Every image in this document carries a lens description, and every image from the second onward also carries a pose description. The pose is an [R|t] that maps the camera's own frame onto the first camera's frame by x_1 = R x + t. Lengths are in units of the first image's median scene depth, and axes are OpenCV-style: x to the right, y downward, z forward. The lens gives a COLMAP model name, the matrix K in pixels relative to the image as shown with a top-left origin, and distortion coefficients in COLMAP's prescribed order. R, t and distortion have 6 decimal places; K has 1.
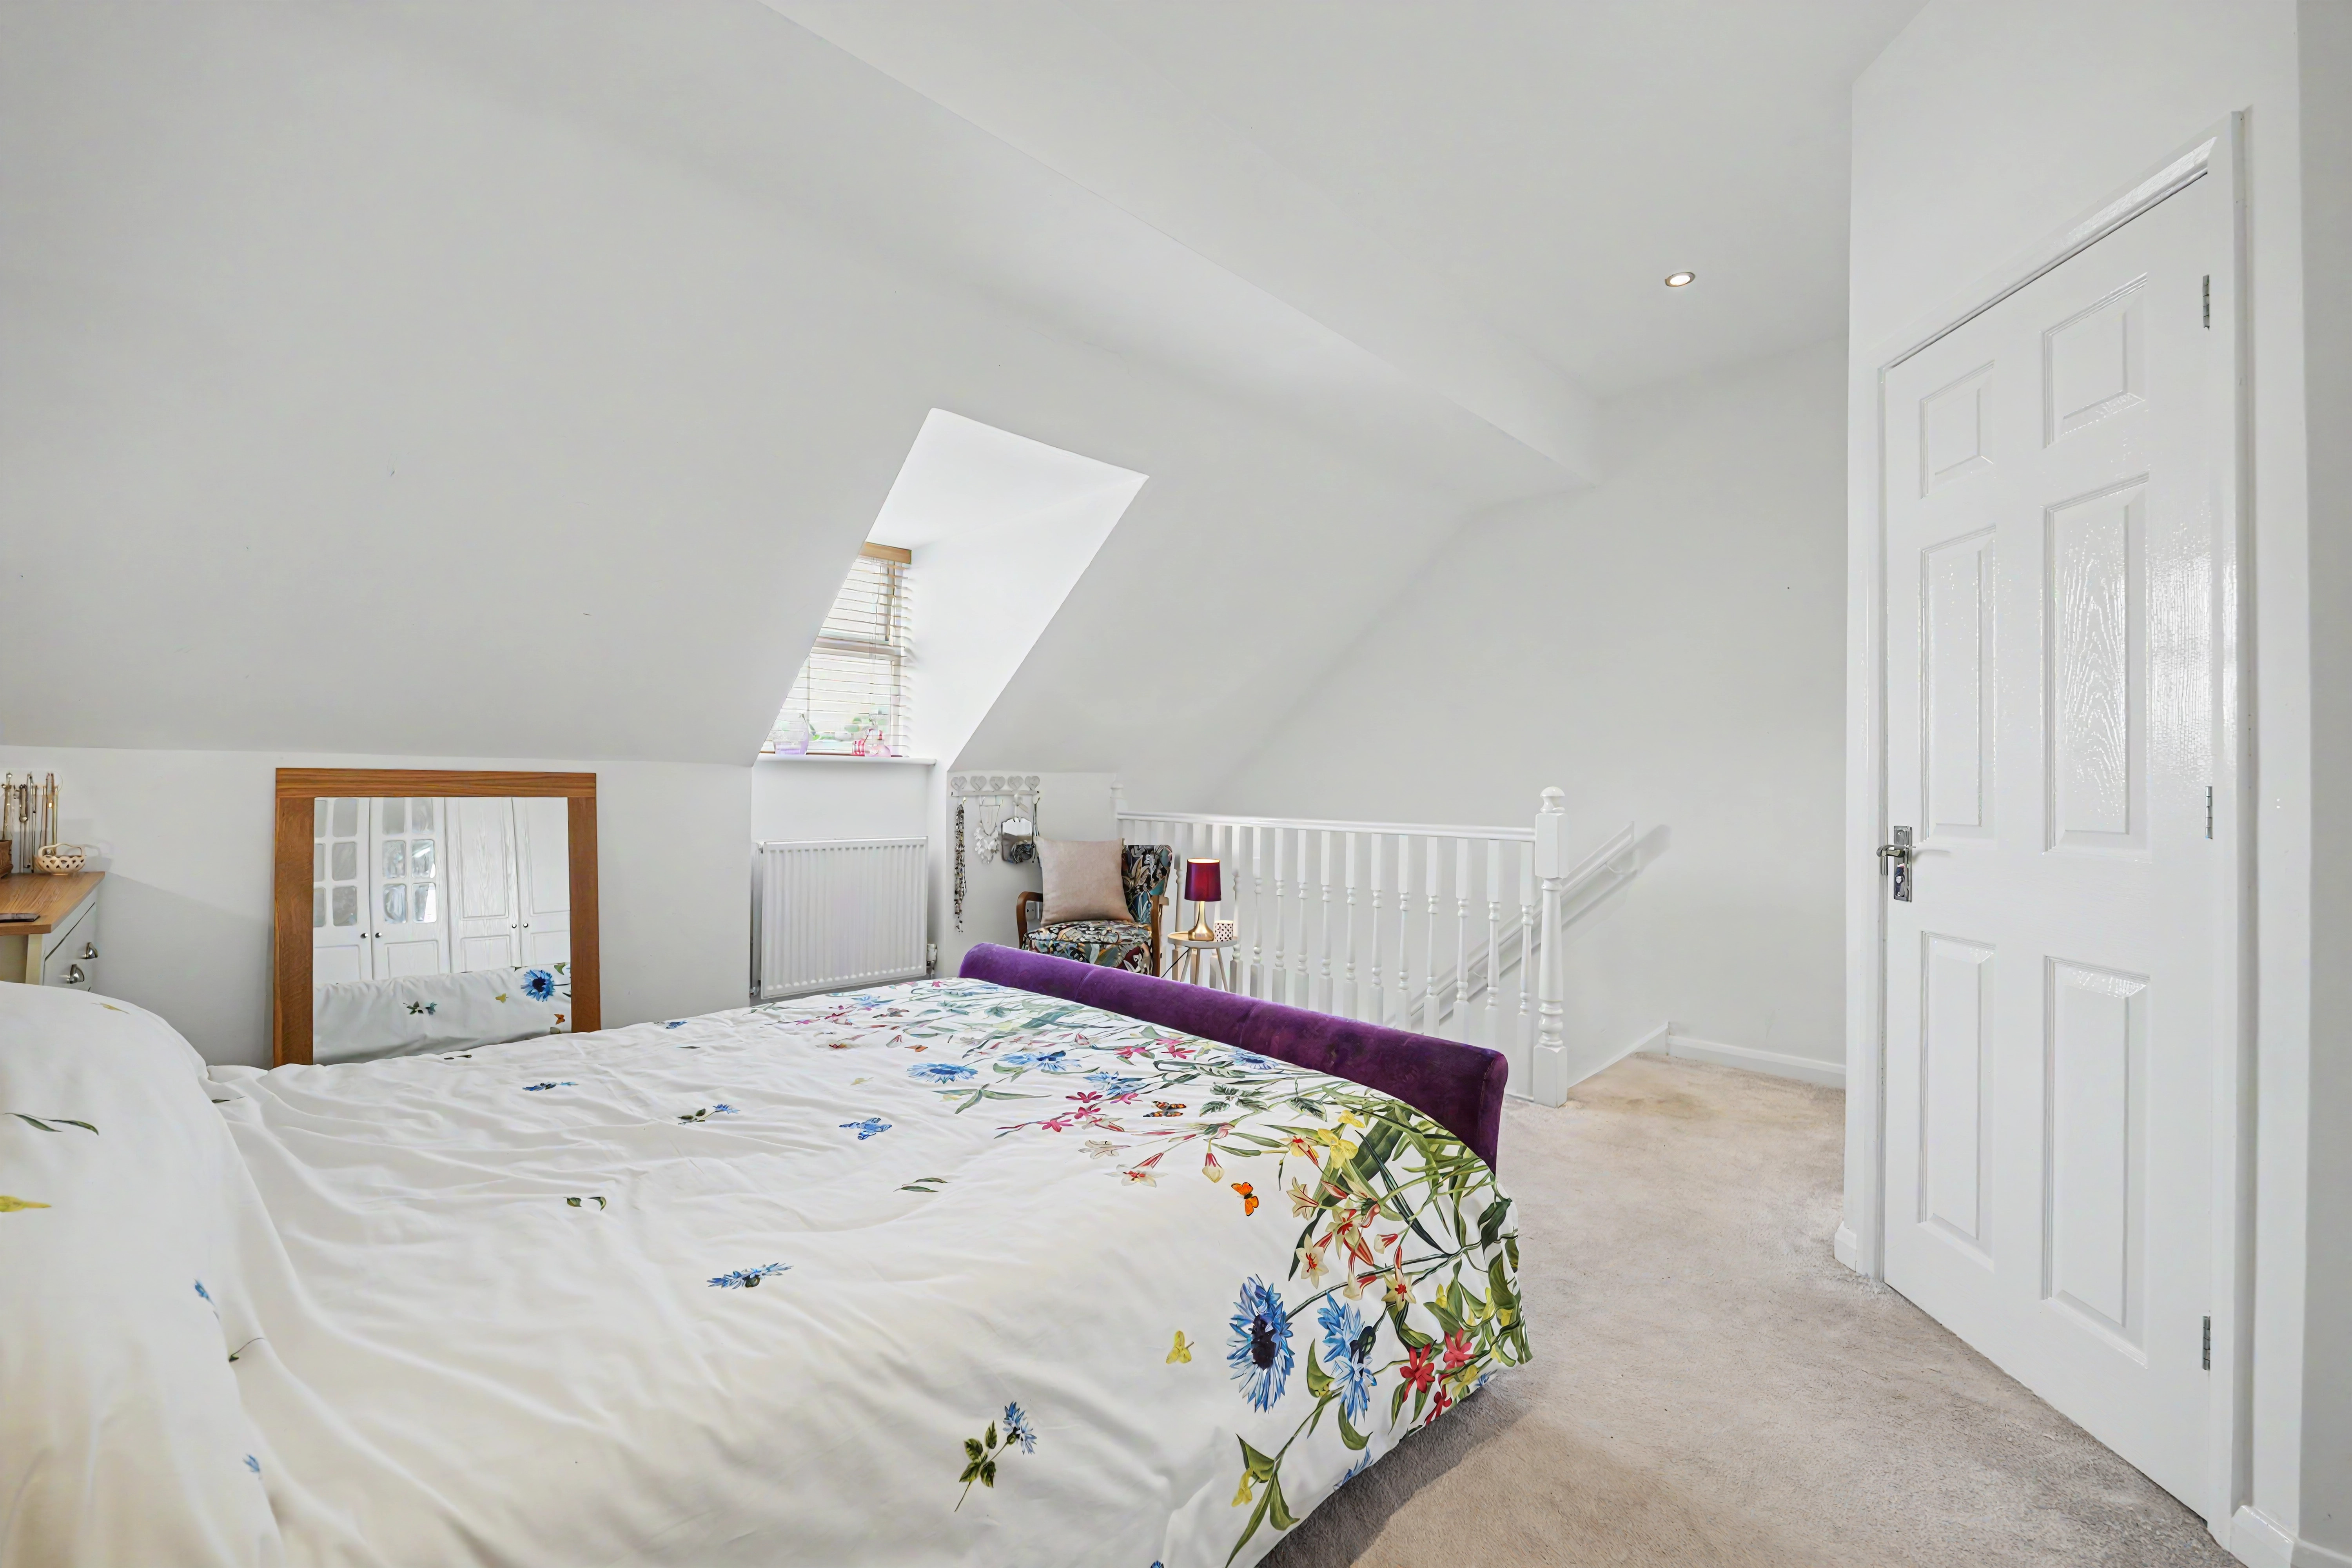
lens RADIAL K [[954.8, 0, 1169.0], [0, 954.8, 789.3], [0, 0, 1]] dist [-0.001653, -0.000046]
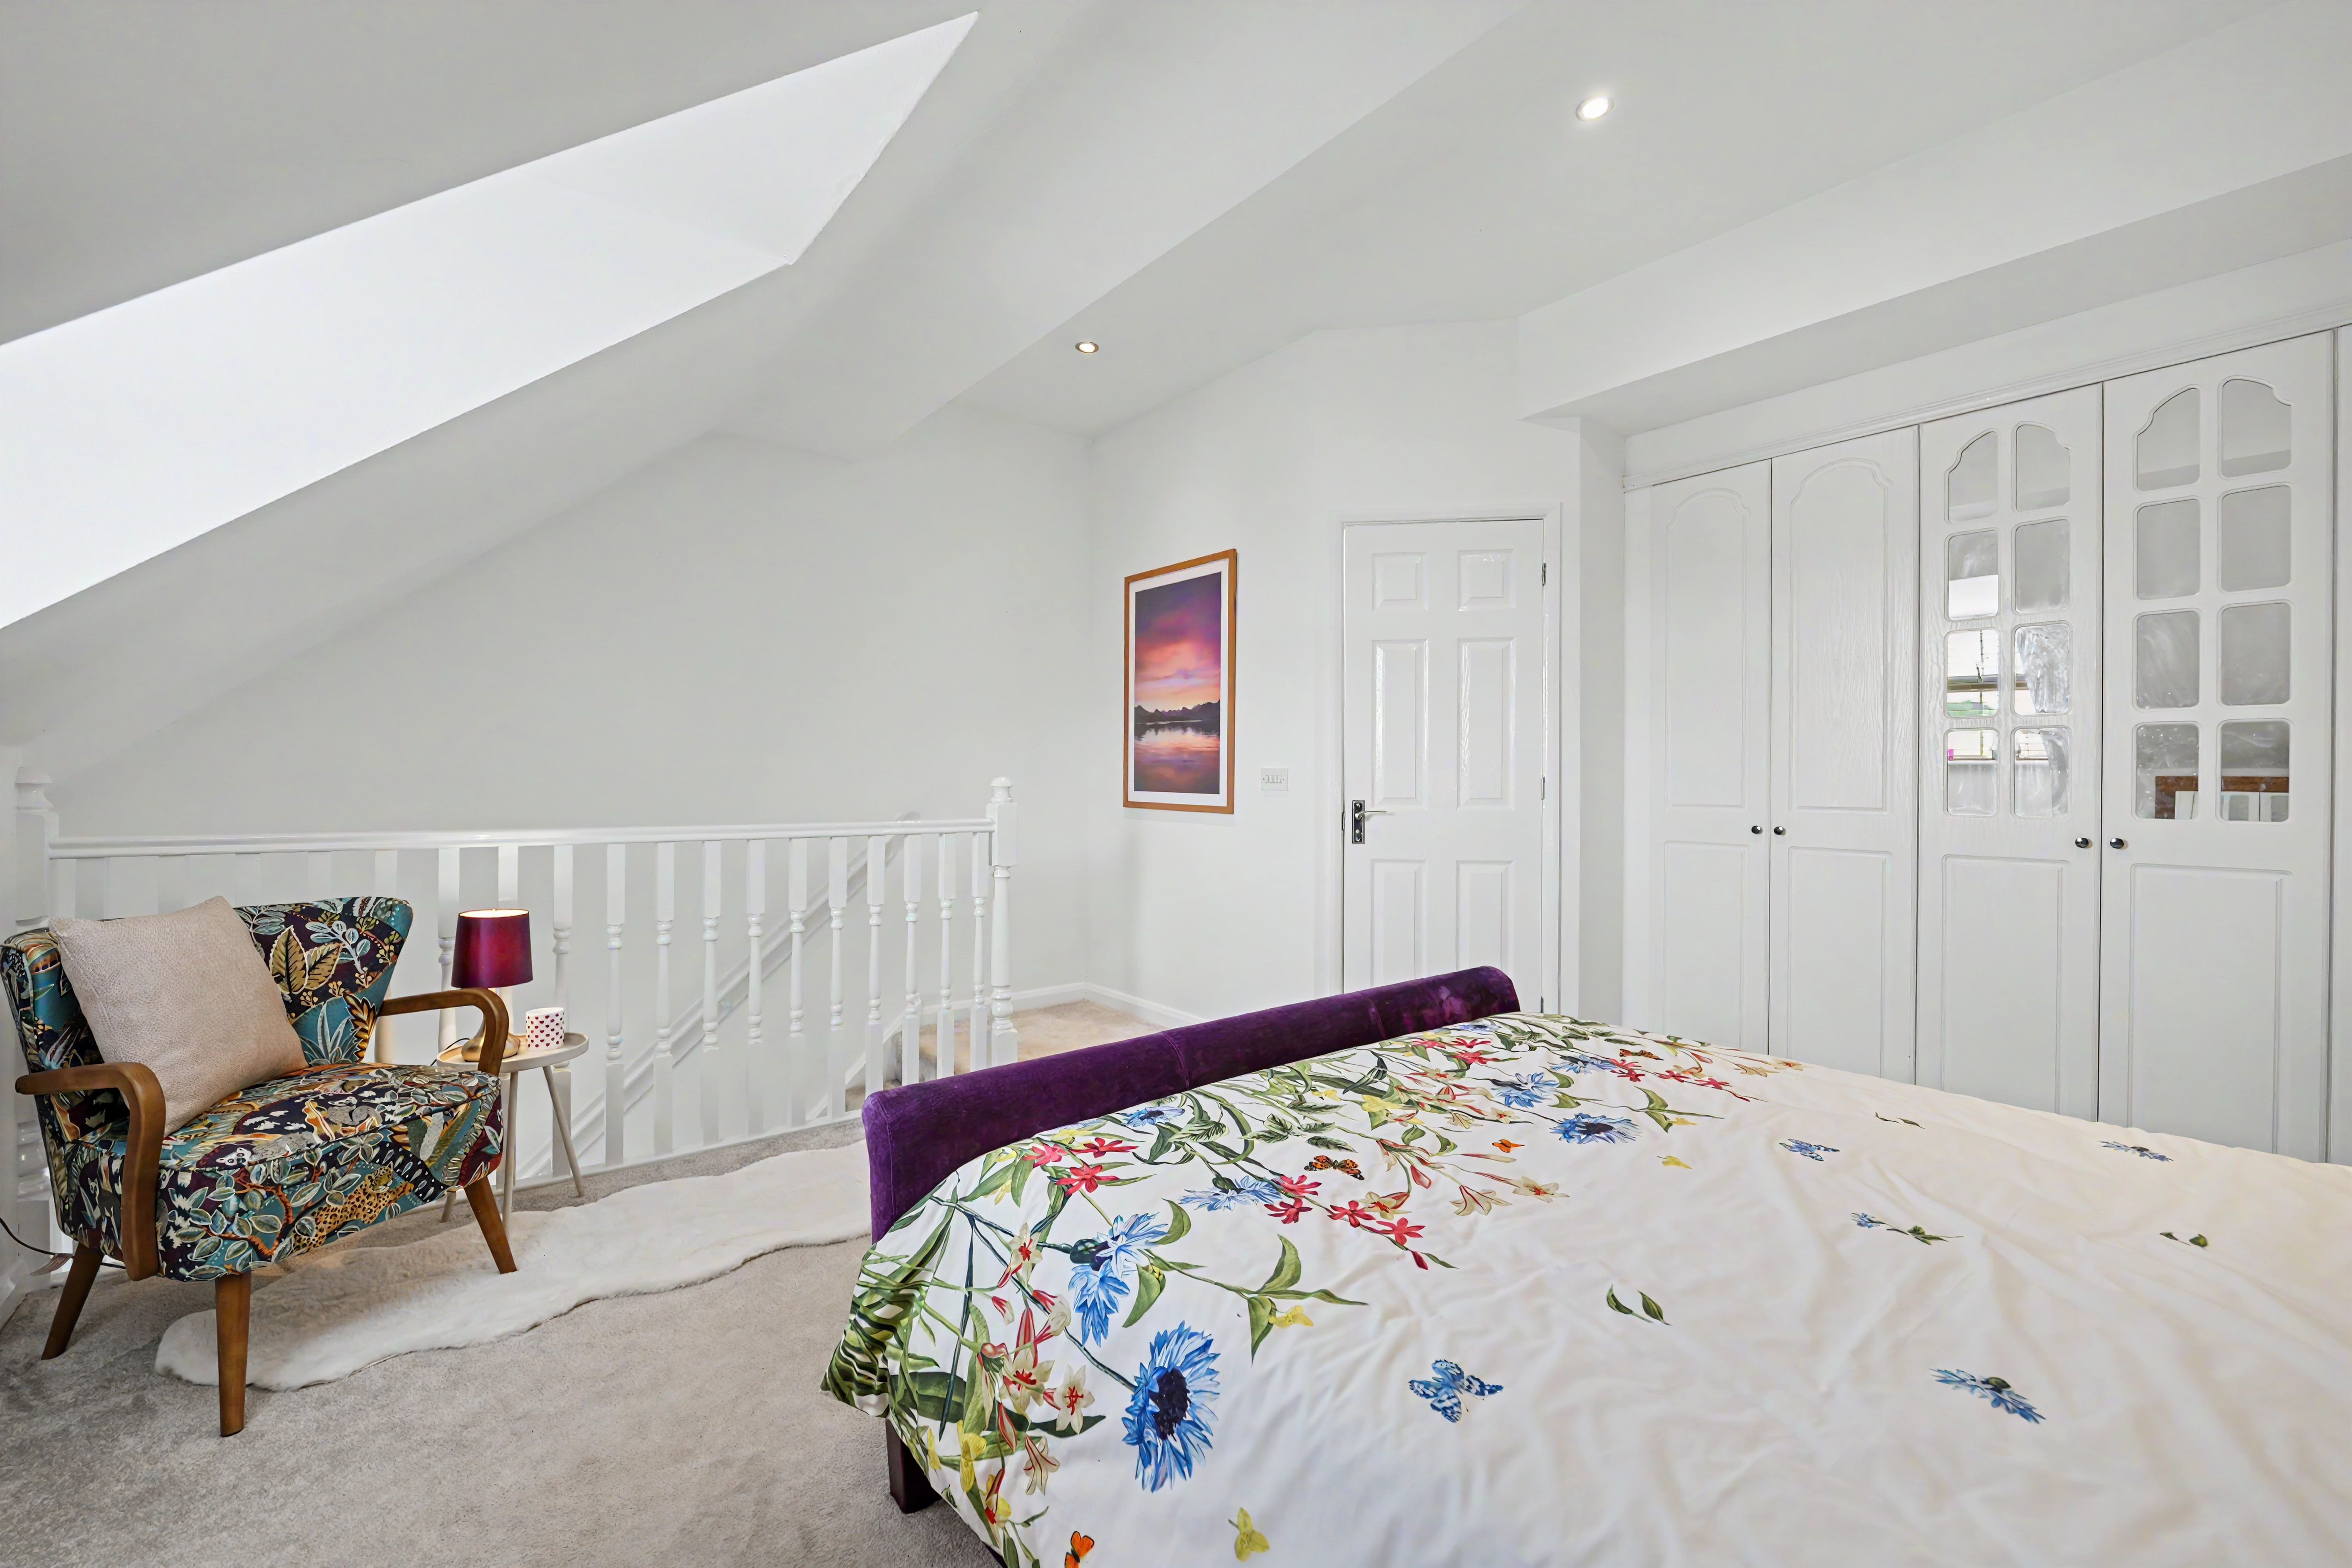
lens RADIAL K [[954.8, 0, 1170.1], [0, 954.8, 772.1], [0, 0, 1]] dist [-0.001653, -0.000046]
pose [[0.107871, -0.004492, 0.994155, -0.459561], [0.001579, 0.999989, 0.004347, -0.007902], [-0.994164, 0.001101, 0.107877, 0.570479]]
